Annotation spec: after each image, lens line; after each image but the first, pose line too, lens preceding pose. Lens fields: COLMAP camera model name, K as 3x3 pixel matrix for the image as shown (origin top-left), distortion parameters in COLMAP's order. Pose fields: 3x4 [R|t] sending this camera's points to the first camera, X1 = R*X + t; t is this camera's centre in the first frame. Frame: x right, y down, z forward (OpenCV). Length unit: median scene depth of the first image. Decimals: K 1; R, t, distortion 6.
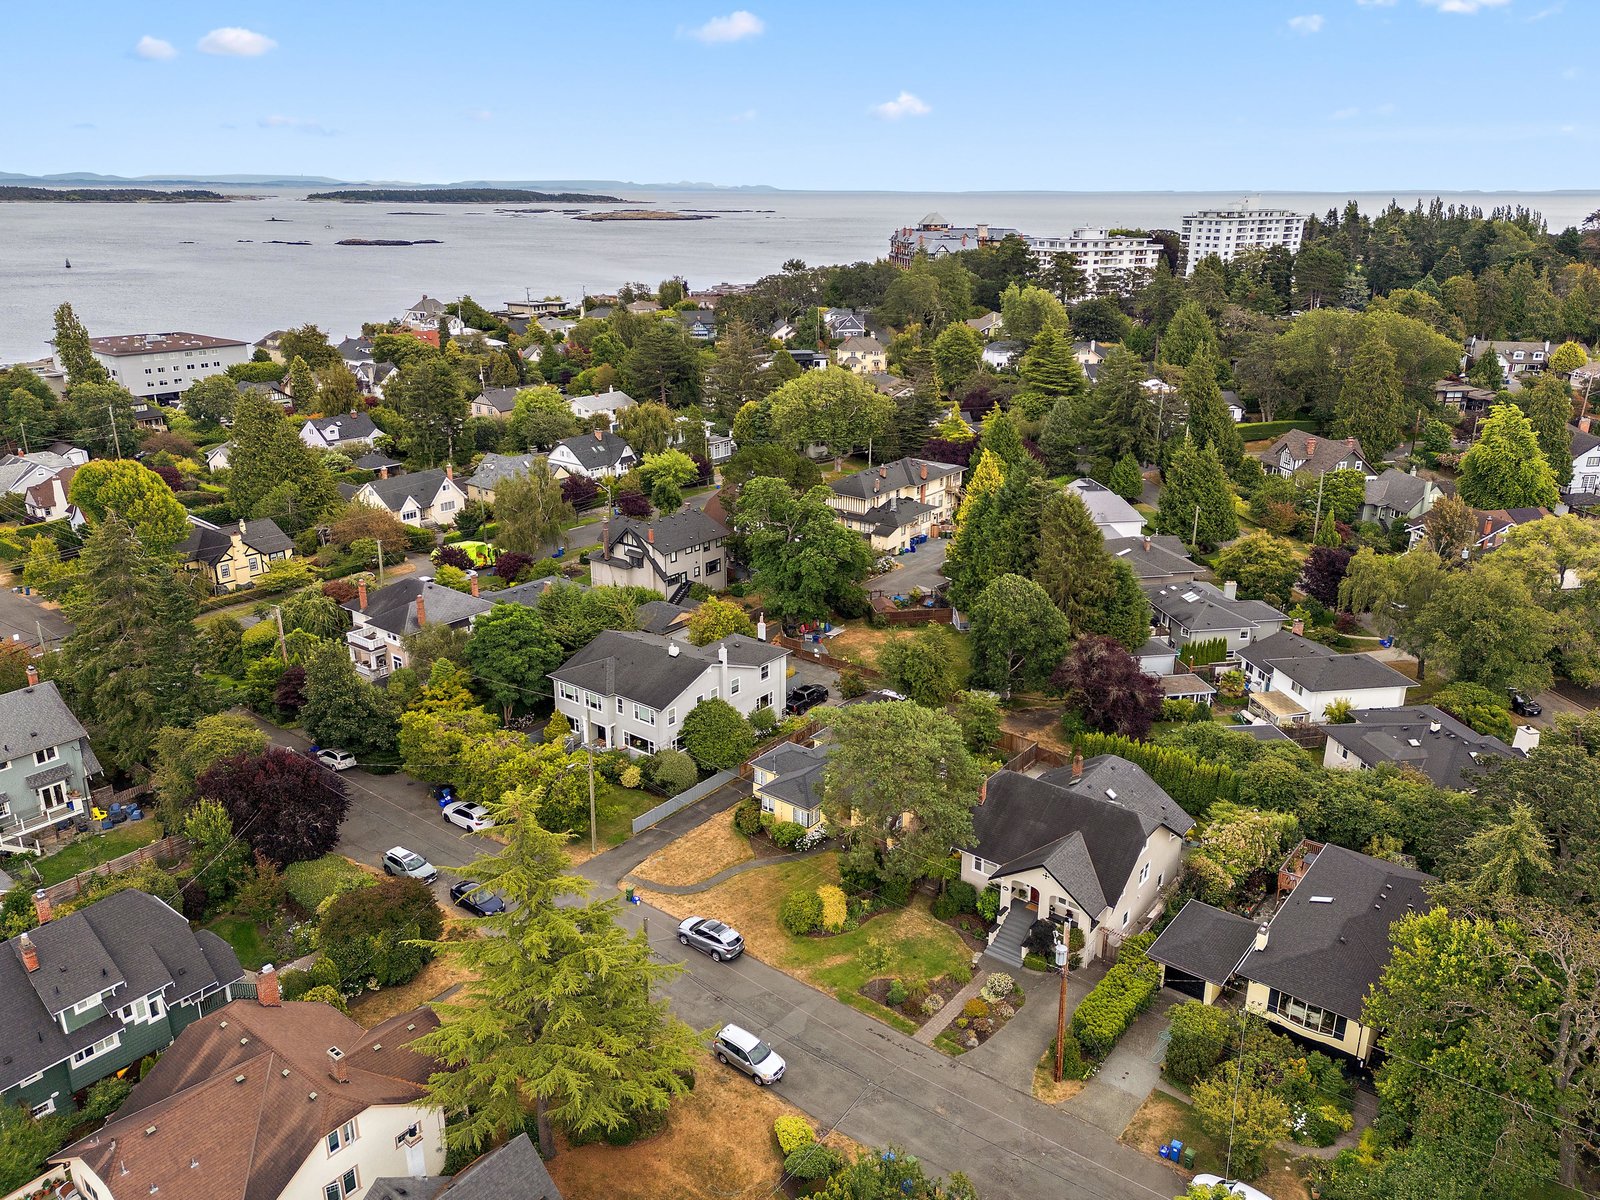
lens RADIAL K [[1126.0, 0, 800.0], [0, 1126.0, 600.0], [0, 0, 1]] dist [0.136600, -0.168337]
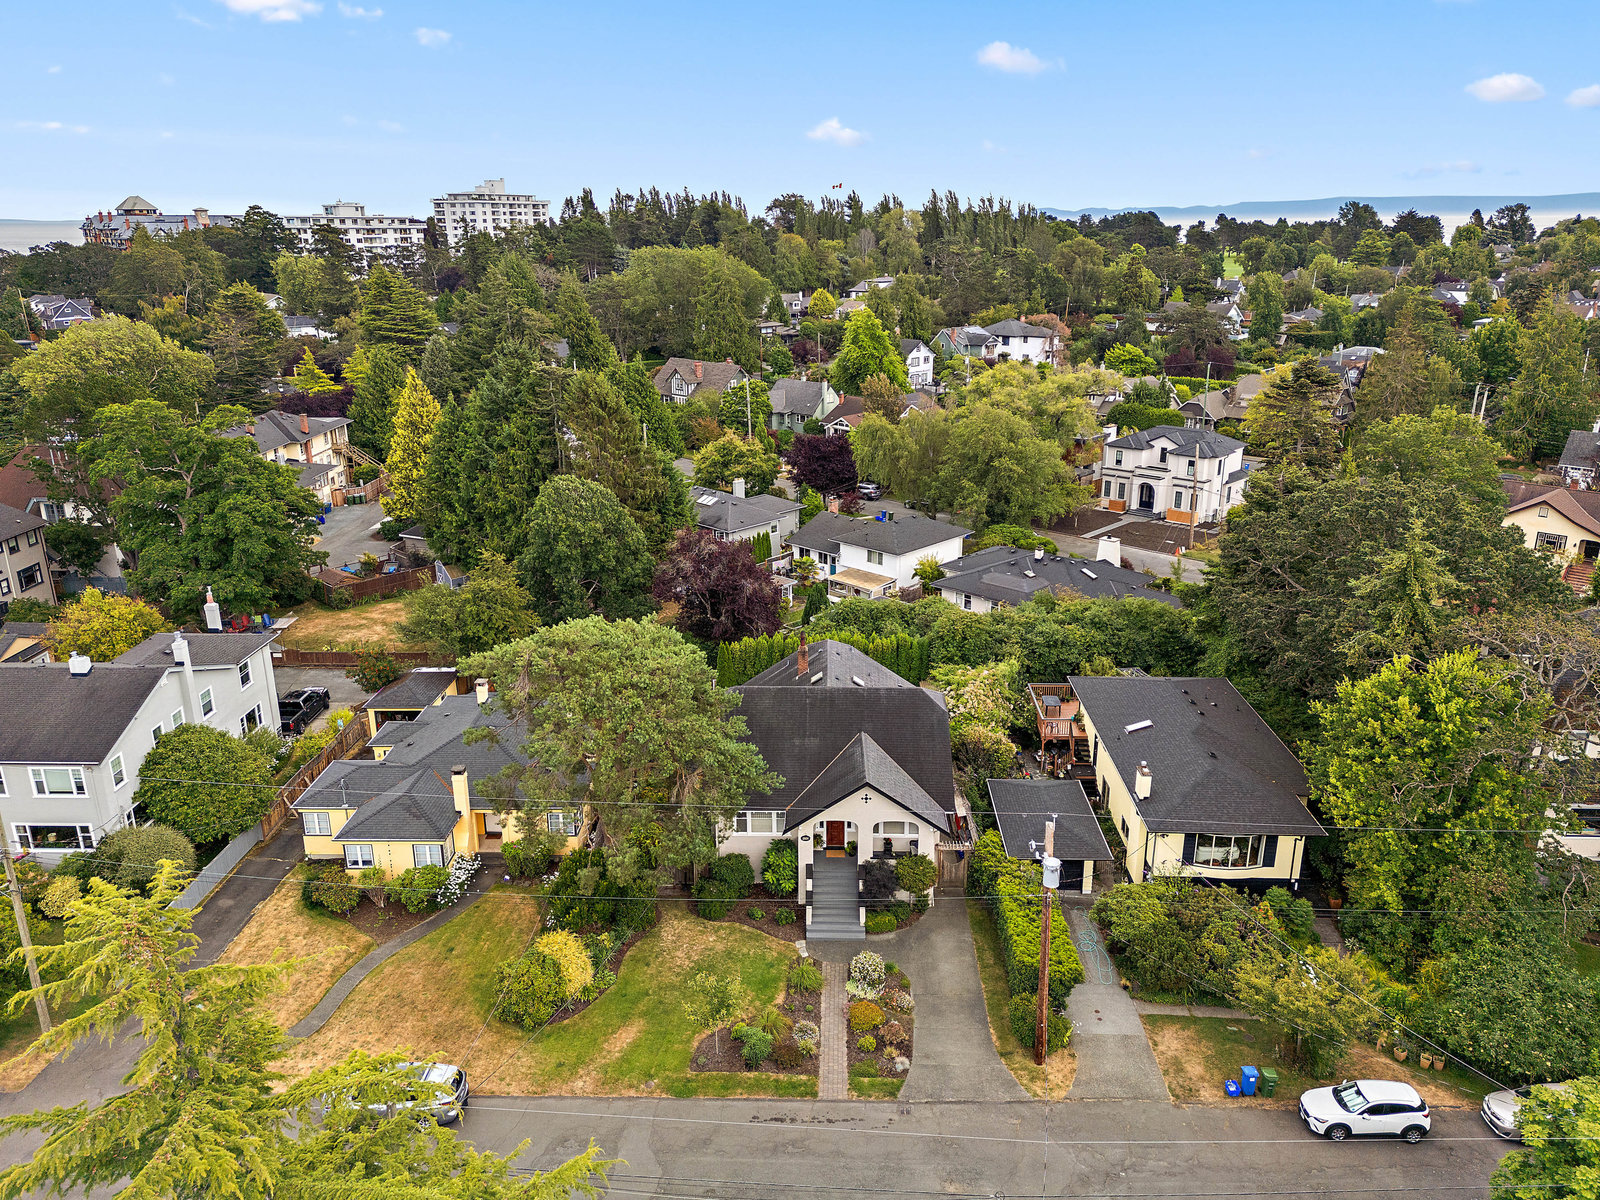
lens RADIAL K [[1136.0, 0, 800.0], [0, 1136.0, 600.0], [0, 0, 1]] dist [0.091794, -0.086495]
pose [[0.811329, -0.195991, 0.550757, -0.126649], [0.200255, 0.978302, 0.053138, 0.051733], [-0.549221, 0.067179, 0.832972, 0.294084]]
